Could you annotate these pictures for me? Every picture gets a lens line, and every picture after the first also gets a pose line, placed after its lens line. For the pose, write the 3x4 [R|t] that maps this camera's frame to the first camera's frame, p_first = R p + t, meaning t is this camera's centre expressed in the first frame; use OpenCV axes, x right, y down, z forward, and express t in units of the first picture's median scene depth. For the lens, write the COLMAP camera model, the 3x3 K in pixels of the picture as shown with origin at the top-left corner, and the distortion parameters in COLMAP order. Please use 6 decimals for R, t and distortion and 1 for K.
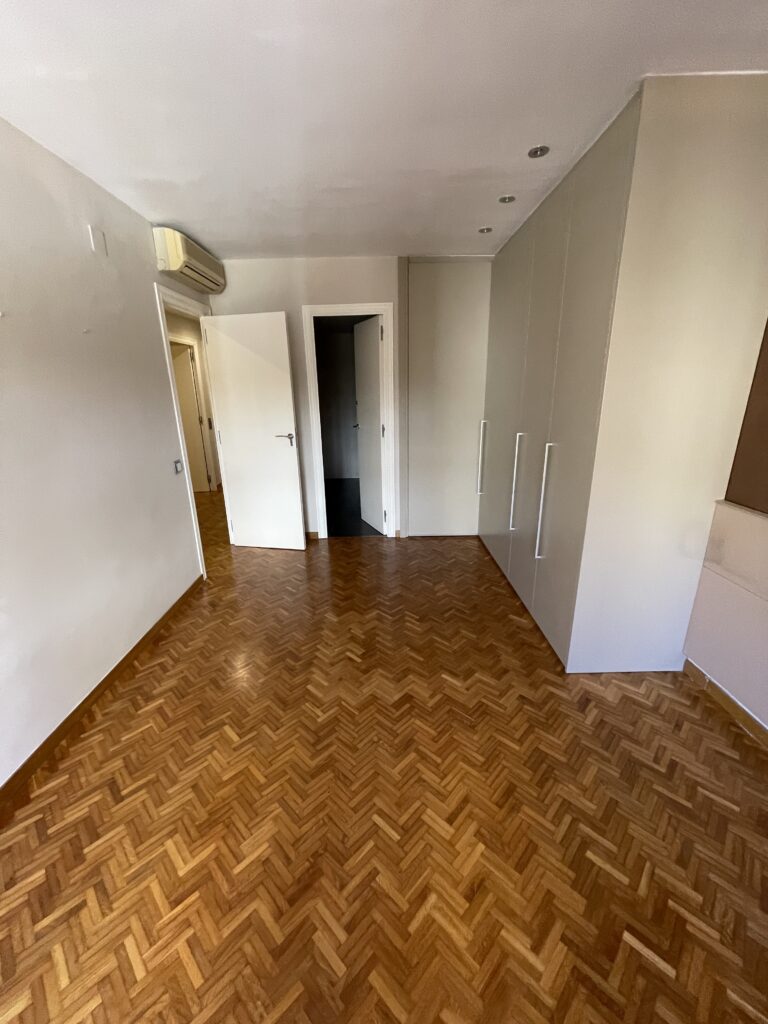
lens RADIAL K [[415.5, 0, 385.4], [0, 415.5, 512.5], [0, 0, 1]] dist [-0.002652, -0.000020]
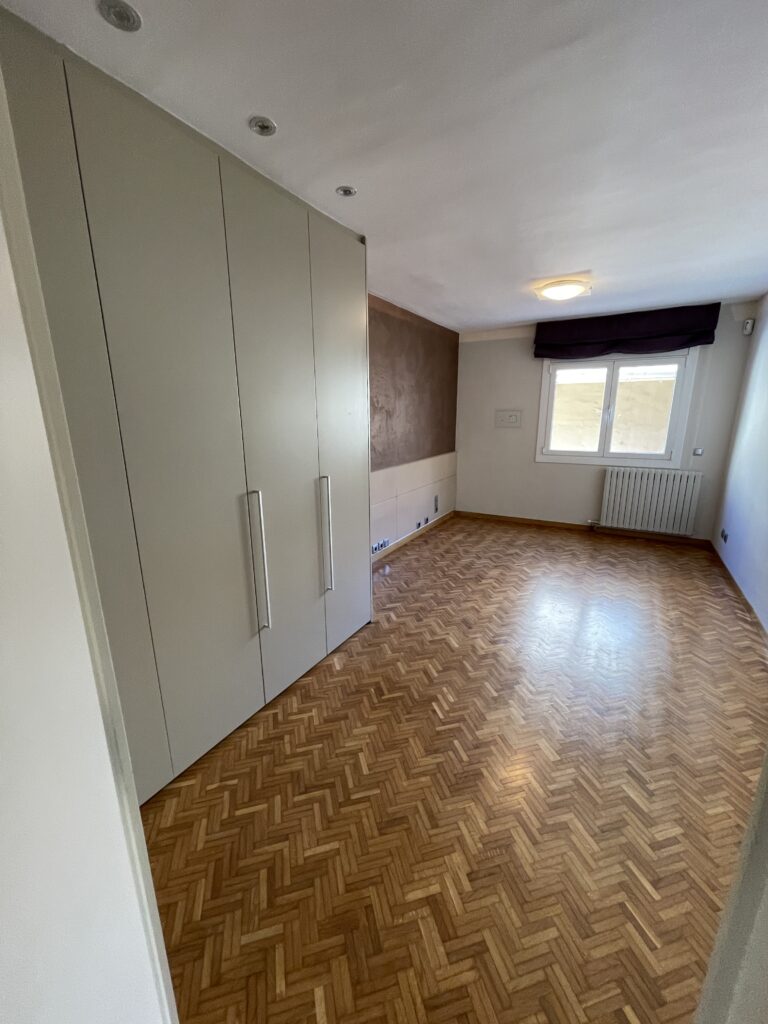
lens RADIAL K [[415.5, 0, 383.3], [0, 415.5, 510.5], [0, 0, 1]] dist [-0.002652, -0.000020]
pose [[-0.858522, -0.107866, 0.501303, -0.232656], [0.164520, 0.867998, 0.468521, -0.534352], [-0.485668, 0.484710, -0.727449, 1.678904]]
